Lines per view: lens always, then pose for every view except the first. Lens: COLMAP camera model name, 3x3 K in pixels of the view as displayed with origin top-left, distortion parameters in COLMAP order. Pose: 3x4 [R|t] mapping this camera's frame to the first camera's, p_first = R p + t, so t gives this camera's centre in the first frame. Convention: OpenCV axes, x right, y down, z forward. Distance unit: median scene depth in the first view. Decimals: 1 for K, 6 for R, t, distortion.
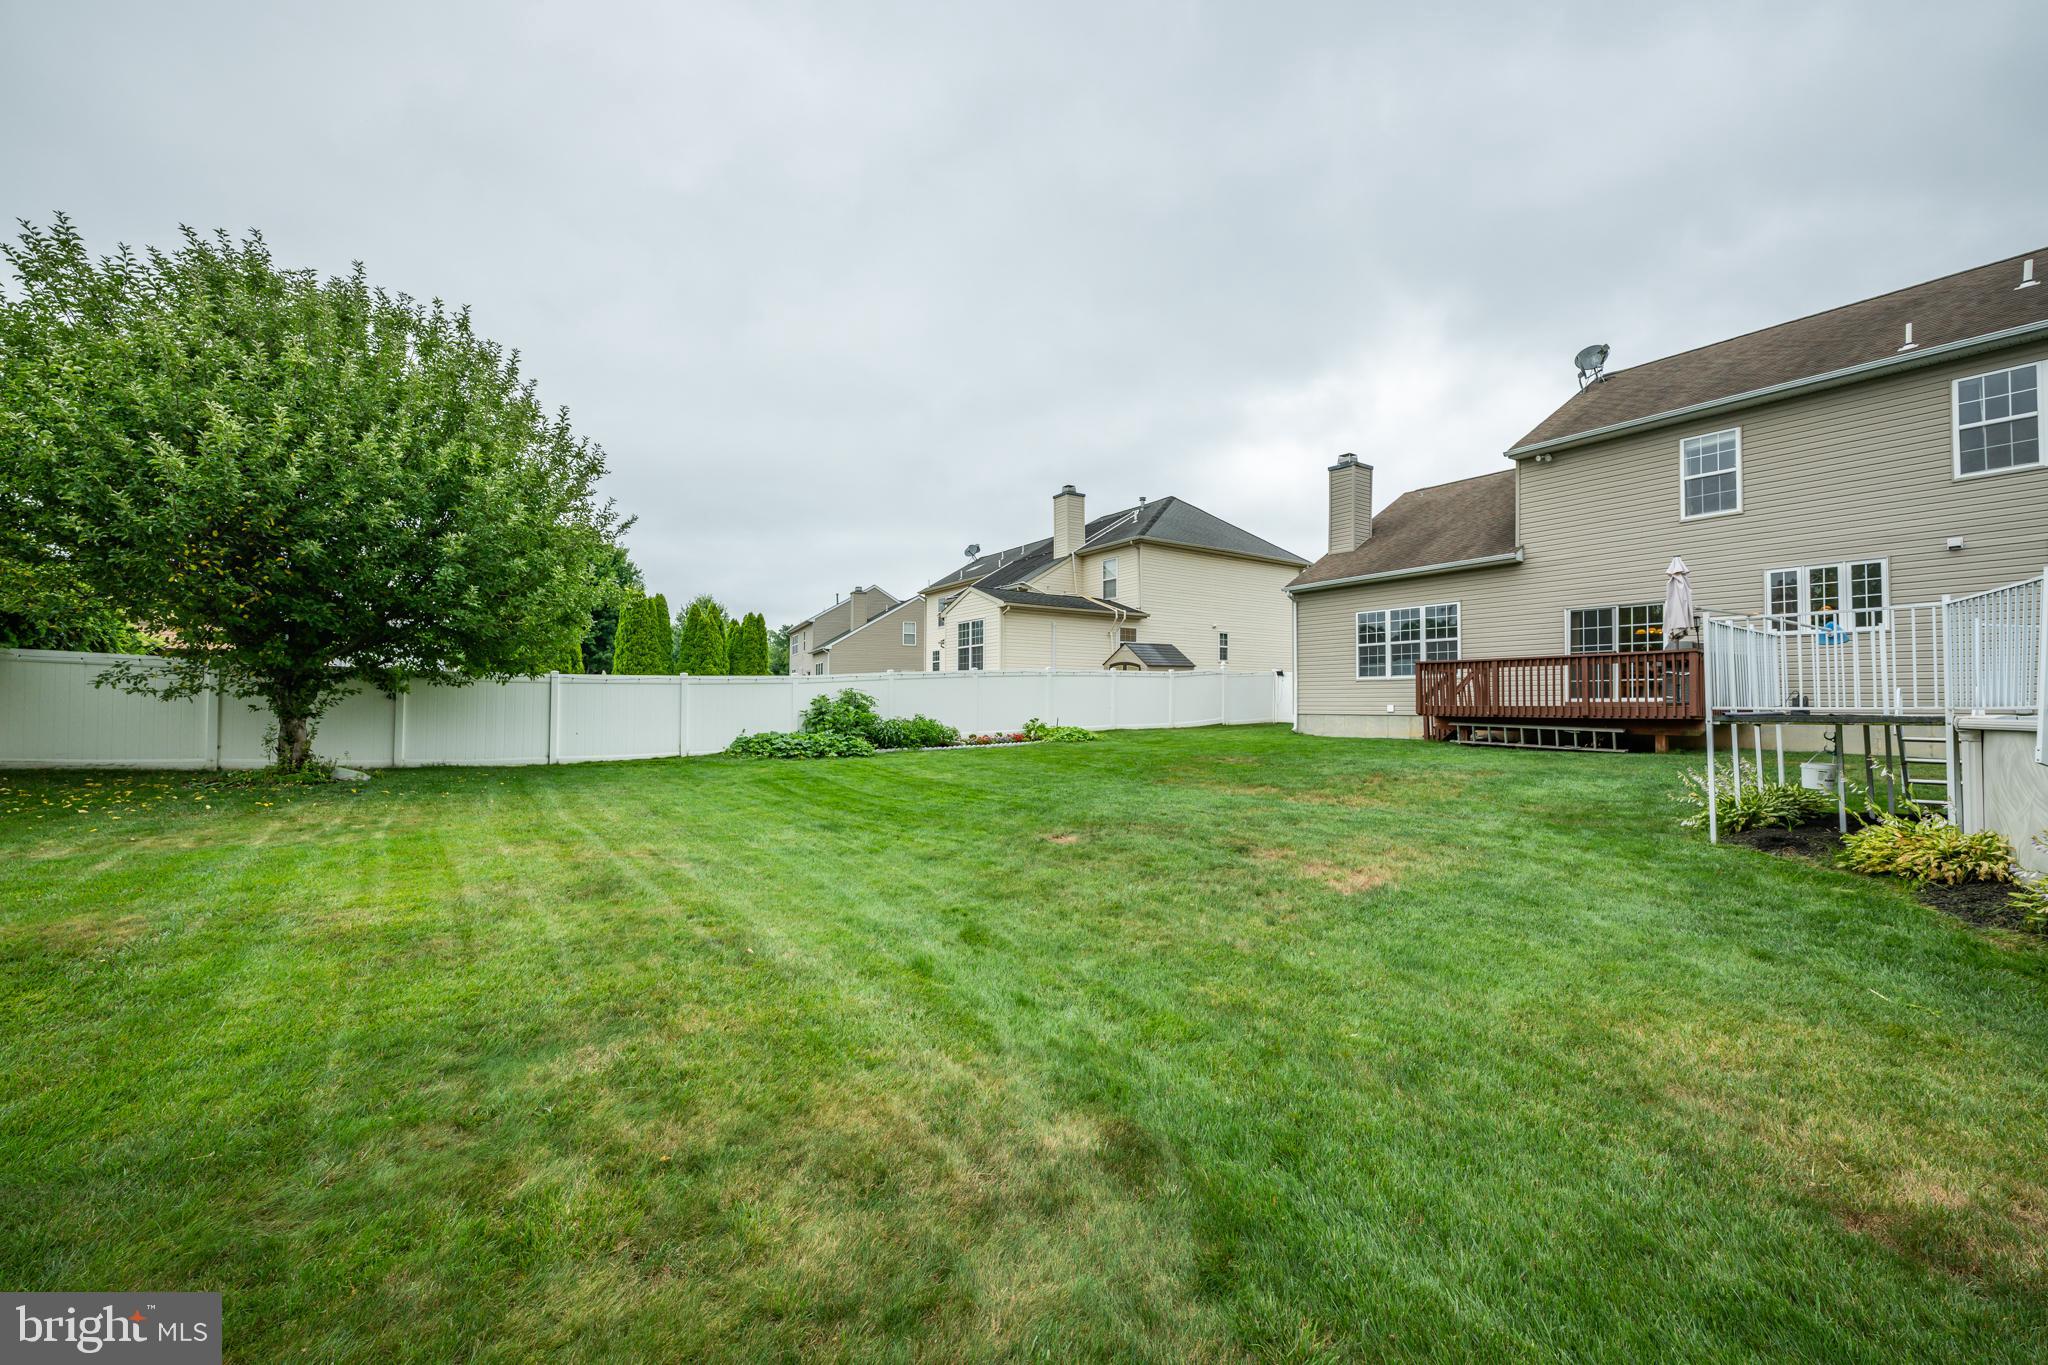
lens RADIAL K [[809.0, 0, 1027.4], [0, 809.0, 687.1], [0, 0, 1]] dist [0.003446, 0.000544]
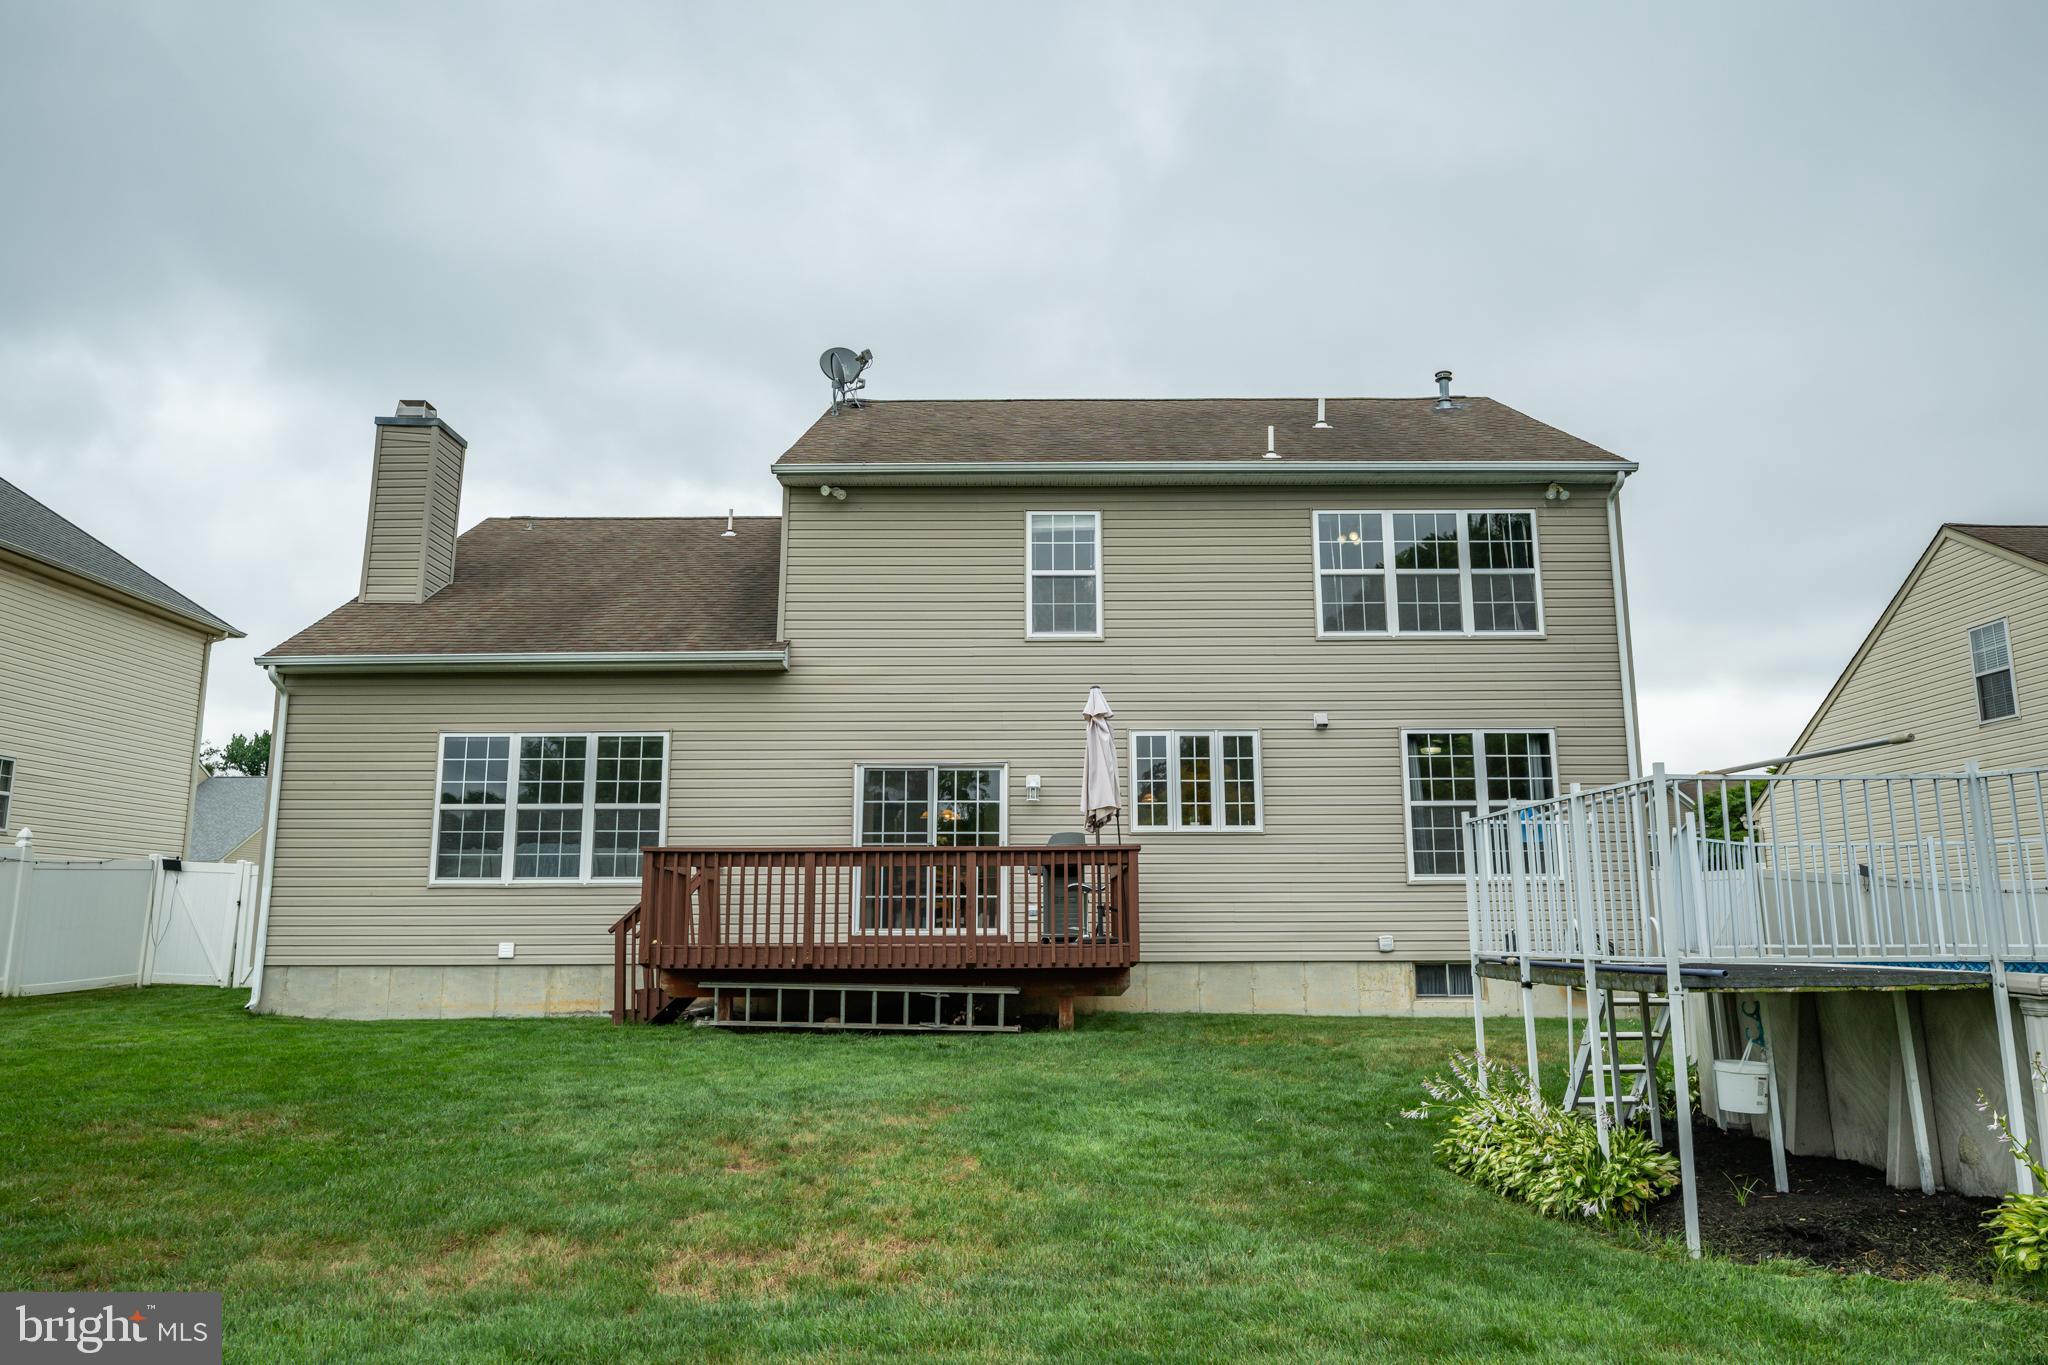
lens RADIAL K [[1353.6, 0, 1021.6], [0, 1353.6, 692.4], [0, 0, 1]] dist [-0.001747, 0.002110]
pose [[0.574424, 0.142234, 0.806106, -0.020438], [-0.014750, 0.986426, -0.163541, 0.004148], [-0.818425, 0.082052, 0.568725, 0.382588]]
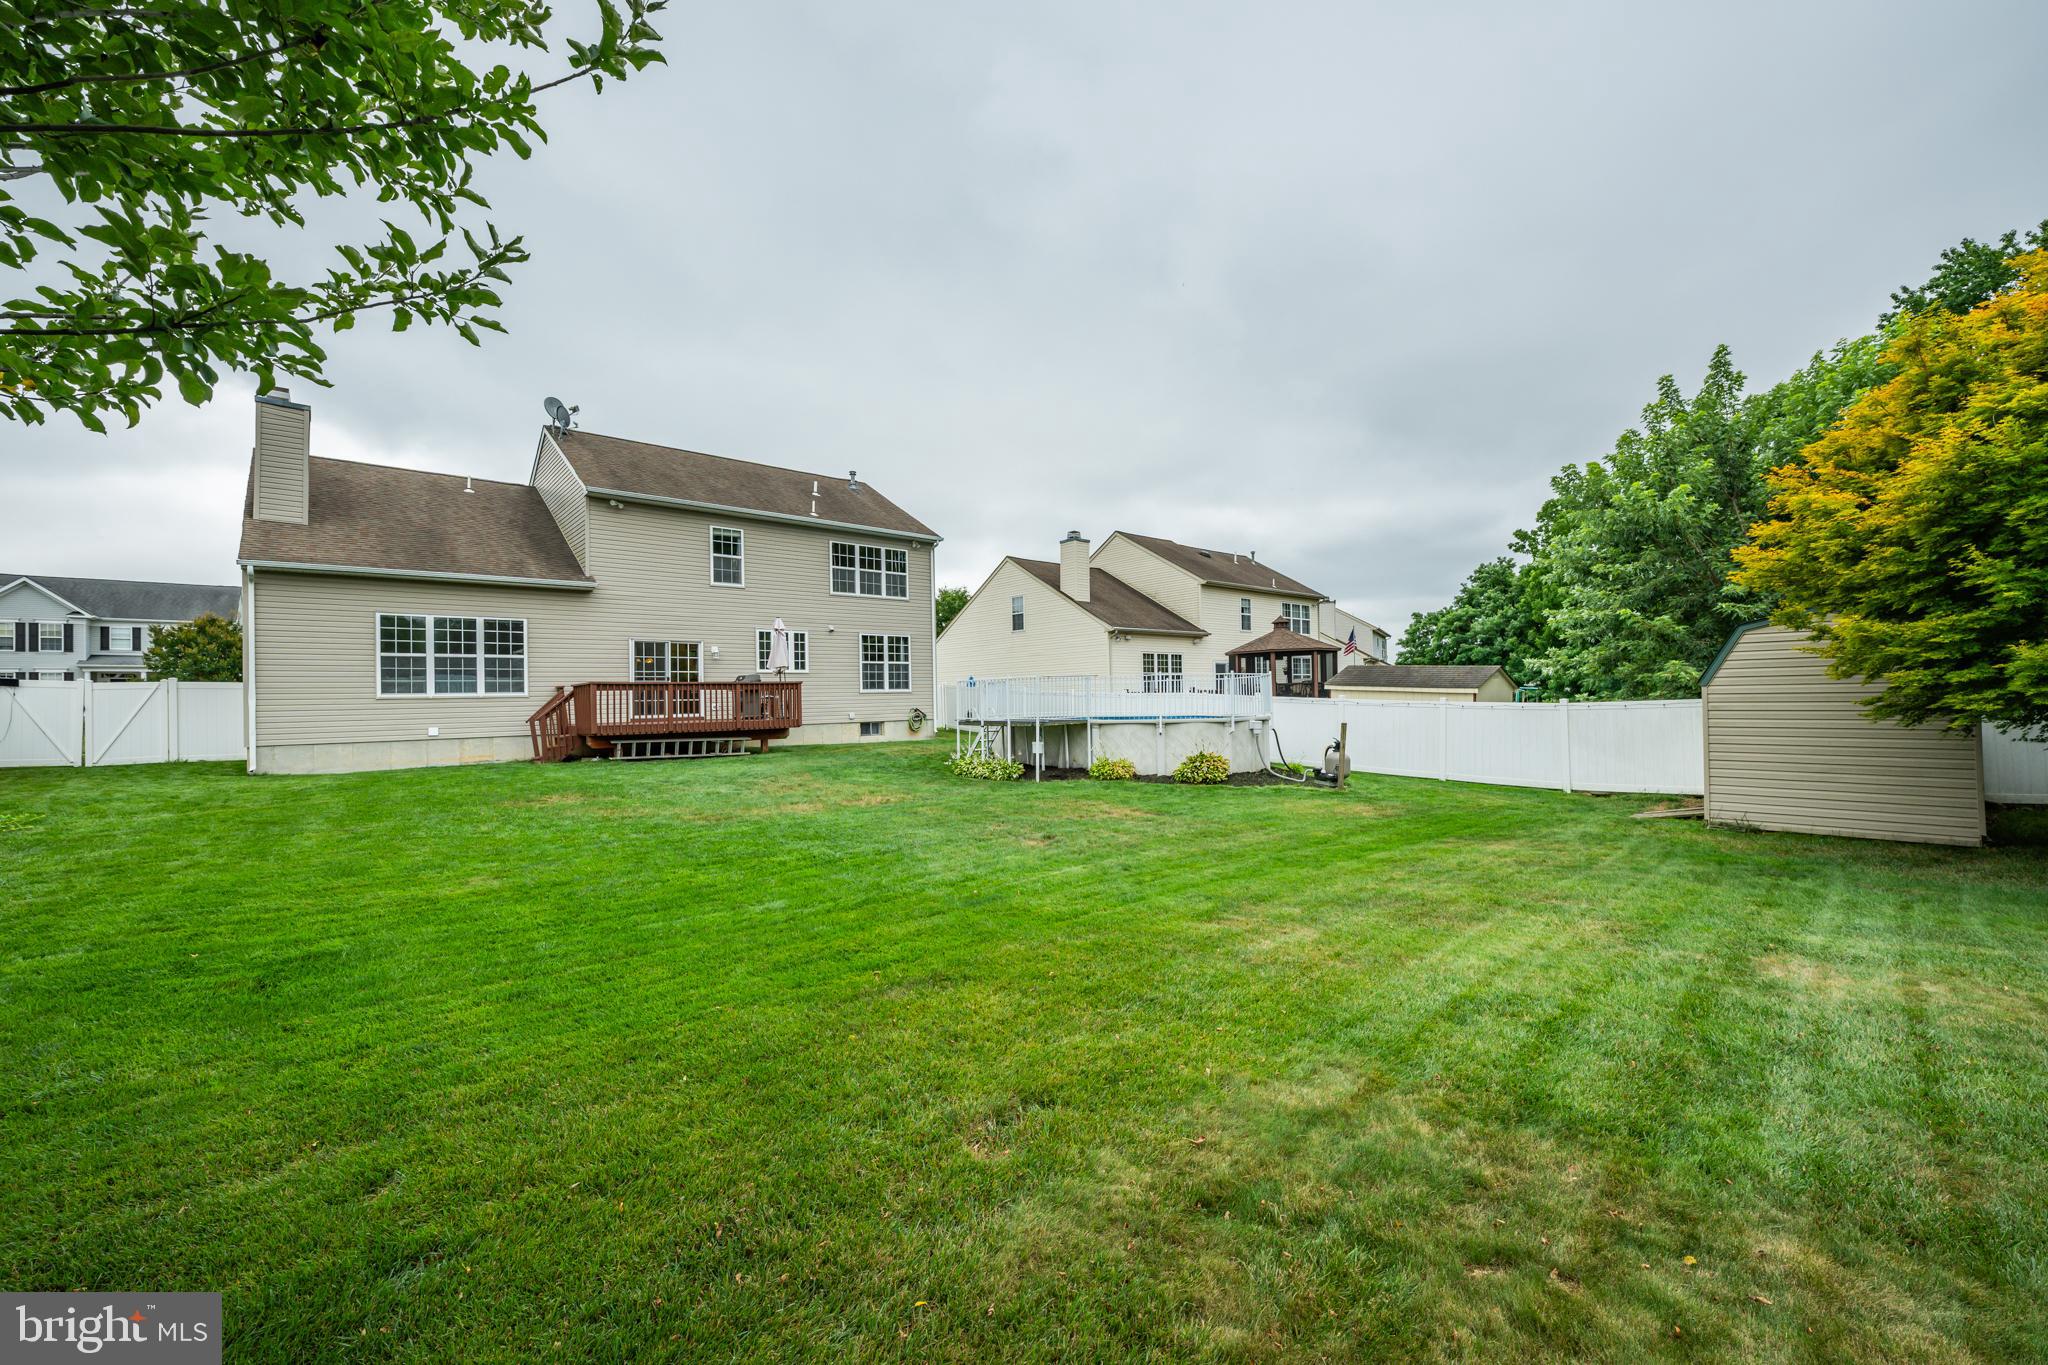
lens RADIAL K [[809.0, 0, 1022.6], [0, 809.0, 685.0], [0, 0, 1]] dist [0.003446, 0.000544]
pose [[-0.106507, 0.020711, 0.994096, -0.553461], [-0.000938, 0.999781, -0.020930, -0.006616], [-0.994311, -0.003162, -0.106464, 0.566449]]
